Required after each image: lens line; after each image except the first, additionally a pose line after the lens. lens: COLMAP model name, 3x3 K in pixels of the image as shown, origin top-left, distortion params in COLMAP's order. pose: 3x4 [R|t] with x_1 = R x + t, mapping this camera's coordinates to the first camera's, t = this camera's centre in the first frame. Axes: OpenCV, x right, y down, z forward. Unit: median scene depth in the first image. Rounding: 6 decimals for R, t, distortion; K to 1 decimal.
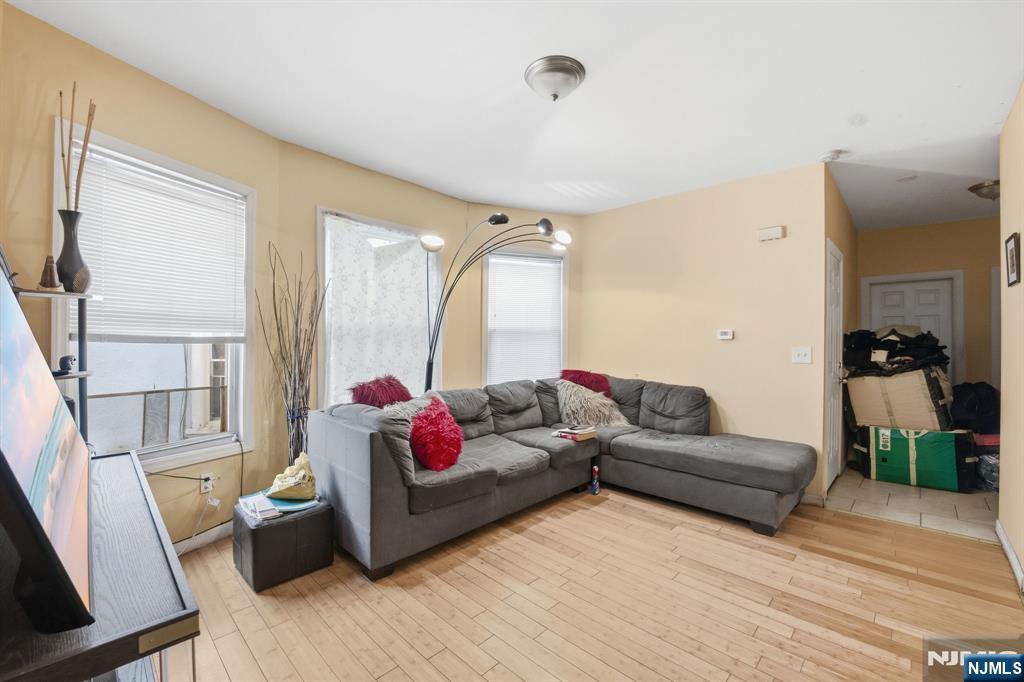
lens RADIAL K [[419.1, 0, 517.2], [0, 419.1, 342.2], [0, 0, 1]] dist [-0.002289, -0.000001]
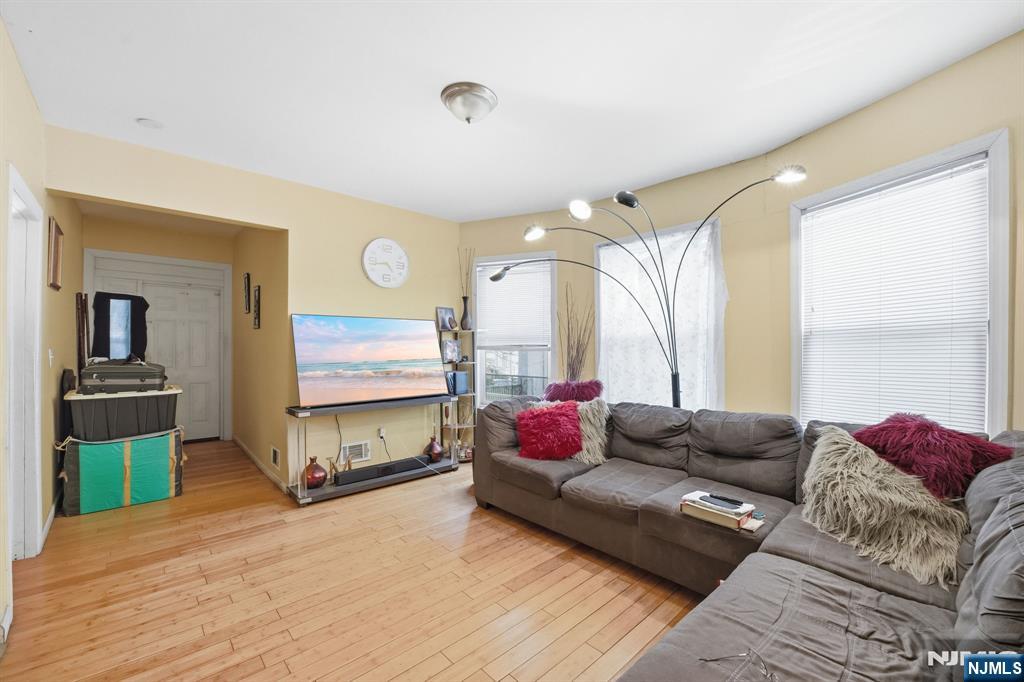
lens RADIAL K [[419.1, 0, 517.2], [0, 419.1, 342.2], [0, 0, 1]] dist [-0.002289, -0.000001]
pose [[-0.050143, -0.019208, -0.998557, 0.929806], [-0.008372, 0.999788, -0.018811, 0.000892], [0.998707, 0.007417, -0.050293, 0.946647]]
